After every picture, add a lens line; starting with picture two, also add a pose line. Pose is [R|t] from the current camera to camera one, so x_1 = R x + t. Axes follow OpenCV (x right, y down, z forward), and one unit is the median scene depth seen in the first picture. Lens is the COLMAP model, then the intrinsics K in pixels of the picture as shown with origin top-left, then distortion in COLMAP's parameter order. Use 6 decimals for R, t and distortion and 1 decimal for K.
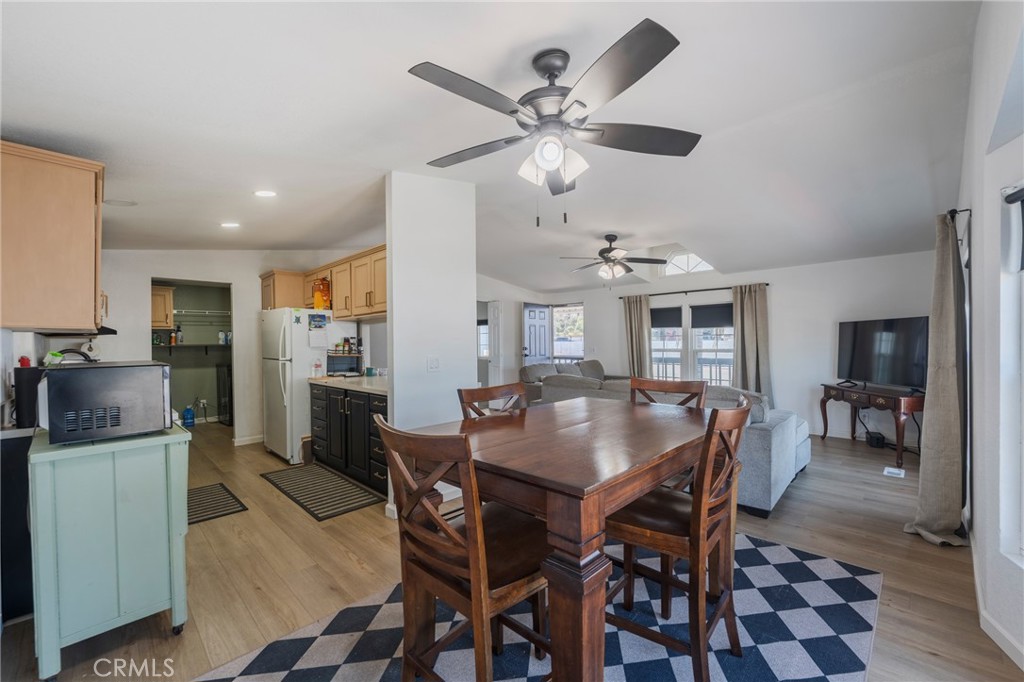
lens RADIAL K [[415.3, 0, 515.0], [0, 415.3, 344.0], [0, 0, 1]] dist [-0.000796, -0.000352]
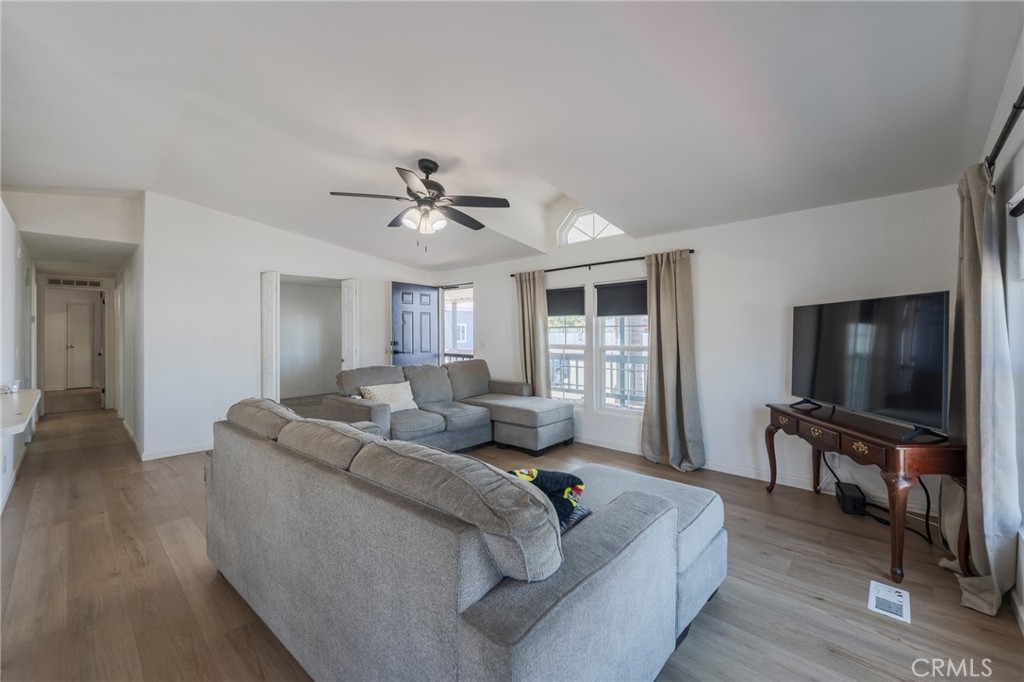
lens RADIAL K [[407.8, 0, 515.7], [0, 407.8, 329.6], [0, 0, 1]] dist [-0.000561, -0.000171]
pose [[0.999461, 0.005395, 0.032395, 0.341600], [-0.004958, 0.999896, -0.013551, -0.006840], [-0.032465, 0.013383, 0.999383, 0.397301]]
